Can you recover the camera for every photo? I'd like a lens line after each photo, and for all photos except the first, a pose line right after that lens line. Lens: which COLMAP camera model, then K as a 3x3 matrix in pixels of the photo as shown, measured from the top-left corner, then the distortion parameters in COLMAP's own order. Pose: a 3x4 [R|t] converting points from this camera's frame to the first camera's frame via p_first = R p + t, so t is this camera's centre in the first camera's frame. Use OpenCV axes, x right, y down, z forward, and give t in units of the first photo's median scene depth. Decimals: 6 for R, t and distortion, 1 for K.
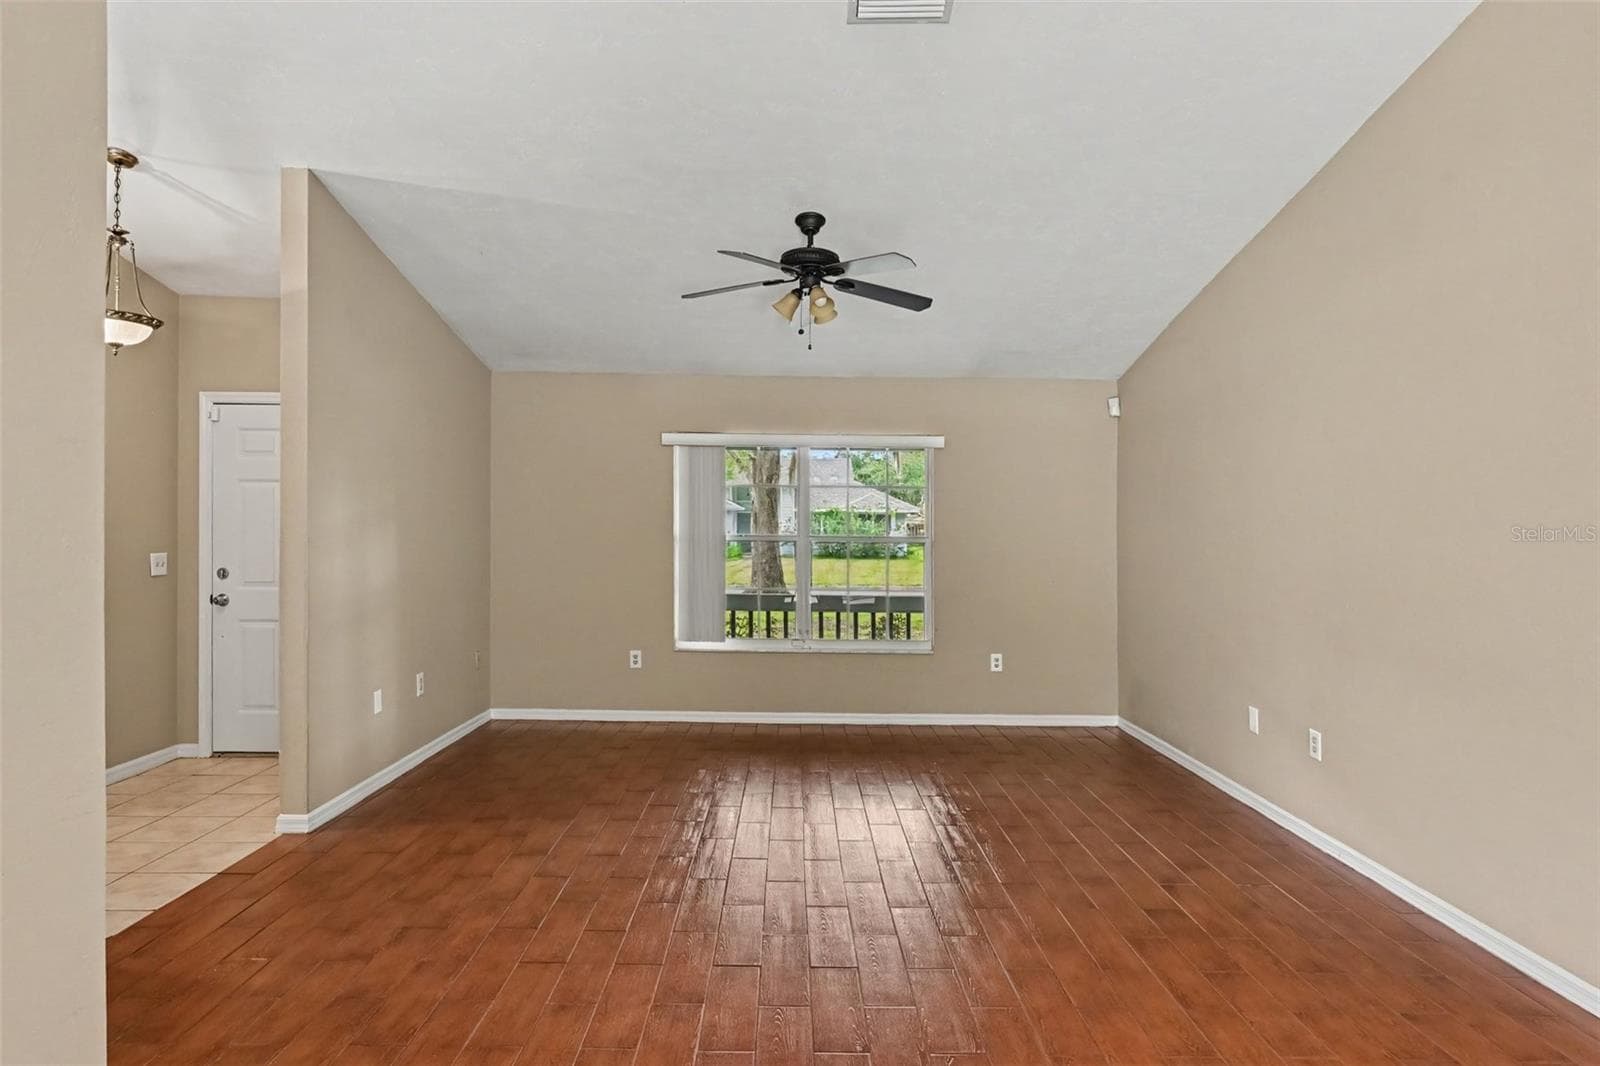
lens RADIAL K [[891.3, 0, 798.2], [0, 891.3, 531.1], [0, 0, 1]] dist [-0.002671, -0.001304]
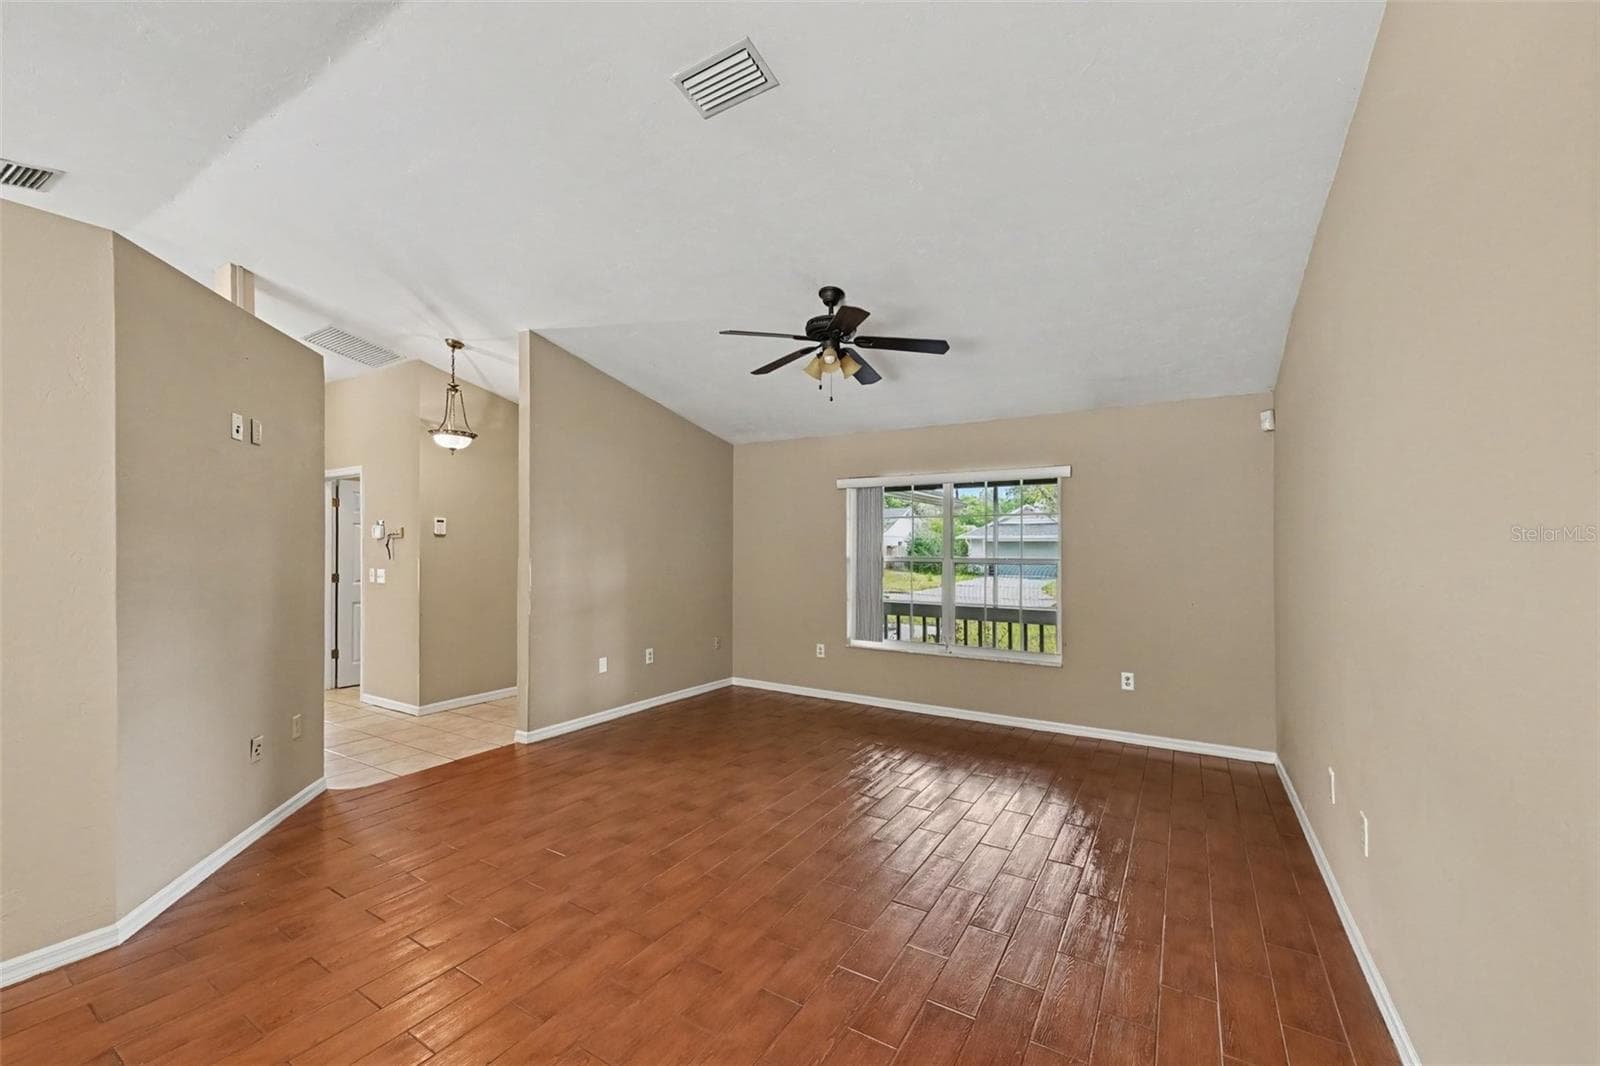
lens RADIAL K [[627.6, 0, 801.3], [0, 627.6, 542.2], [0, 0, 1]] dist [0.003836, 0.000178]
pose [[0.850528, -0.013409, -0.525758, 0.356121], [0.001970, 0.999749, -0.022311, 0.002988], [0.525926, 0.017941, 0.850341, 0.228033]]
